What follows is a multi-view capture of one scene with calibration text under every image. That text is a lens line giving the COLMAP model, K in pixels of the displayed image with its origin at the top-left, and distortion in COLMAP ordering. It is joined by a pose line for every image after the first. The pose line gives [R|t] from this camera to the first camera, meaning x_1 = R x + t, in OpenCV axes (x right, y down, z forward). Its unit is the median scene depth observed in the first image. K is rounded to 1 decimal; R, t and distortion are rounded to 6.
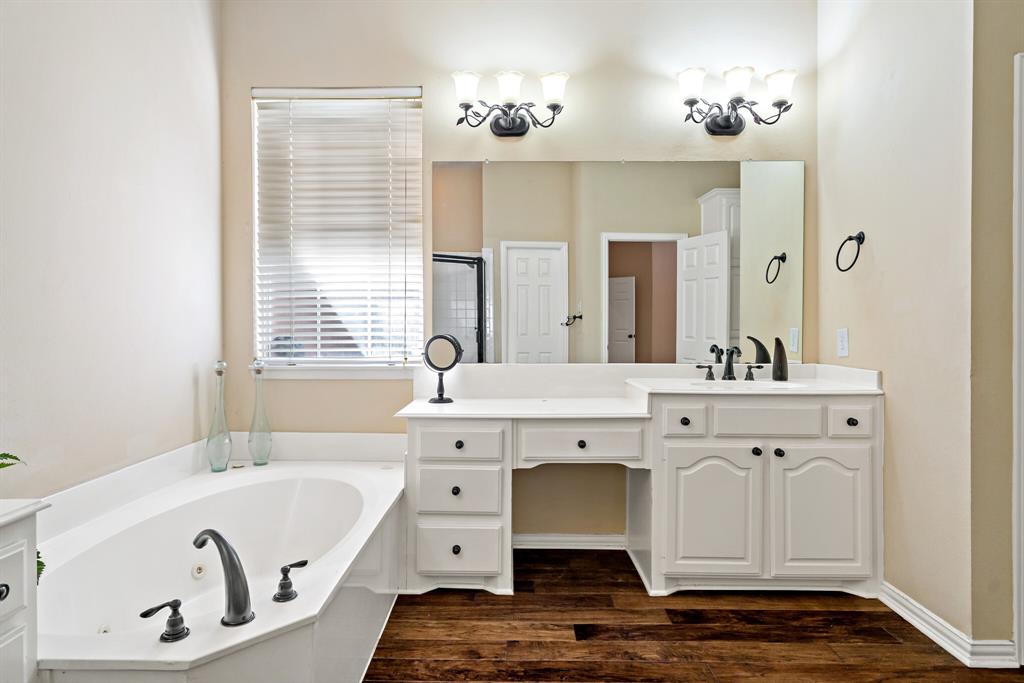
lens RADIAL K [[573.3, 0, 505.7], [0, 573.3, 334.2], [0, 0, 1]] dist [0.004178, 0.000932]
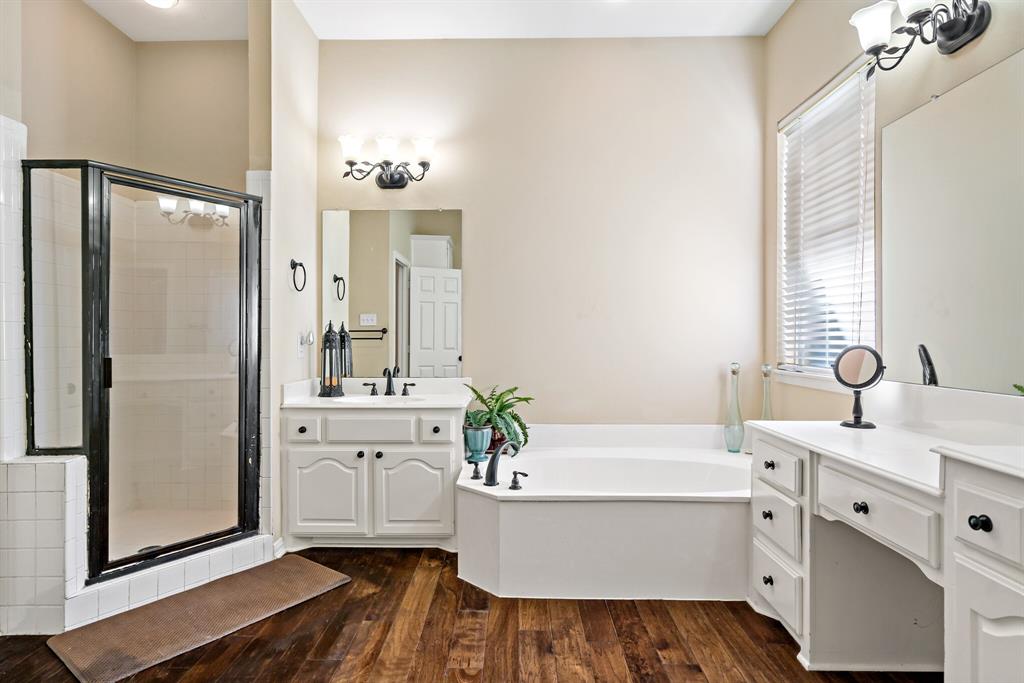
lens RADIAL K [[554.5, 0, 512.0], [0, 554.5, 341.5], [0, 0, 1]] dist [-0.004988, 0.019957]
pose [[0.011291, 0.009650, -0.999890, 0.768584], [-0.014412, 0.999851, 0.009487, -0.003639], [0.999832, 0.014303, 0.011428, 0.568658]]
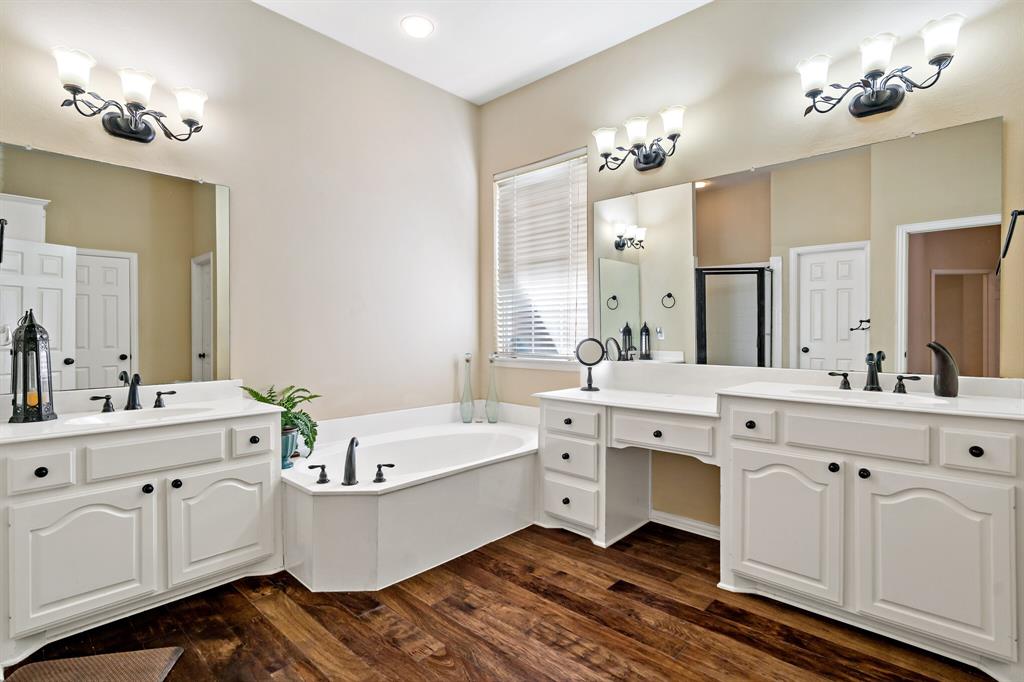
lens RADIAL K [[490.6, 0, 512.0], [0, 490.6, 341.0], [0, 0, 1]] dist [0.002264, 0.000813]
pose [[0.746517, 0.010906, -0.665277, 0.555144], [-0.009692, 0.999938, 0.005517, 0.004516], [0.665296, 0.002329, 0.746576, 0.076071]]
